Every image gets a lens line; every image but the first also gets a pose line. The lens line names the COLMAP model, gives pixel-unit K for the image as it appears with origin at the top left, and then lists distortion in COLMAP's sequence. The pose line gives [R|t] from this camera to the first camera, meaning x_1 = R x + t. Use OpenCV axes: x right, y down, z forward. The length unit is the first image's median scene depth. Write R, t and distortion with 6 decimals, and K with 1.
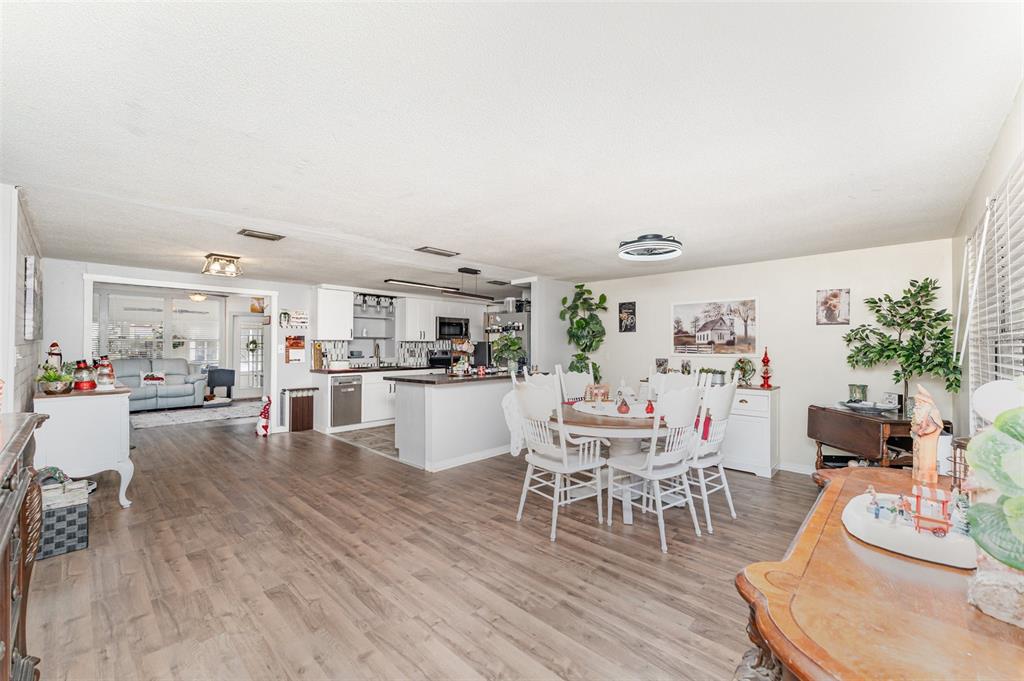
lens RADIAL K [[412.0, 0, 512.0], [0, 412.0, 340.5], [0, 0, 1]] dist [-0.000243, -0.000090]
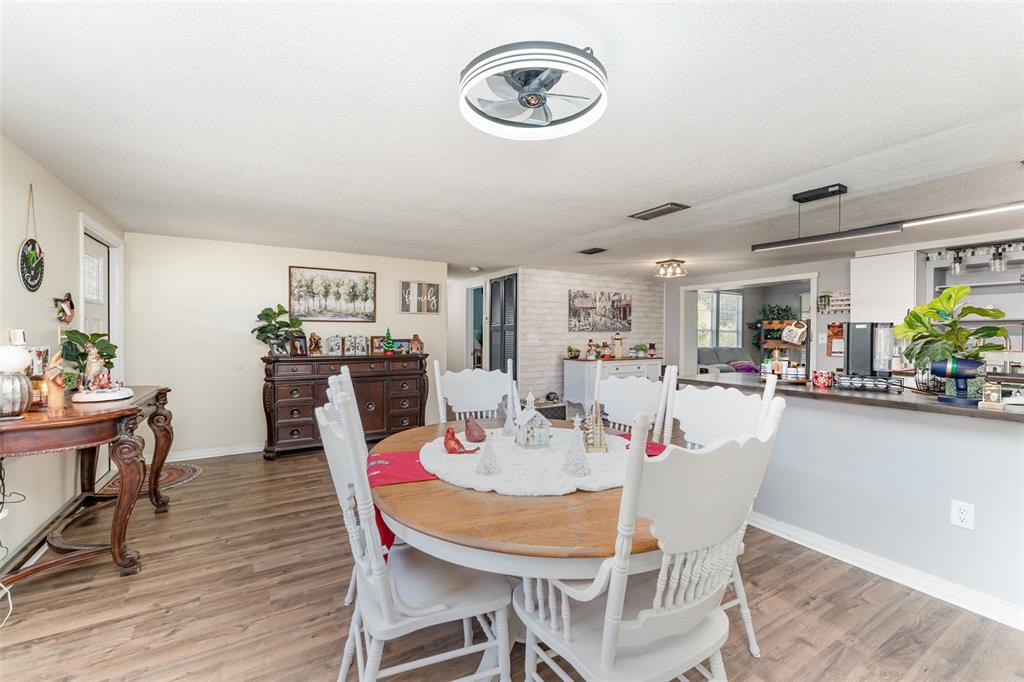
lens RADIAL K [[425.9, 0, 537.5], [0, 425.9, 339.3], [0, 0, 1]] dist [-0.000153, 0.000064]
pose [[-0.232112, 0.004875, -0.972677, 0.551110], [0.008682, 0.999958, 0.002940, 0.018304], [0.972650, -0.007763, -0.232145, 0.803866]]
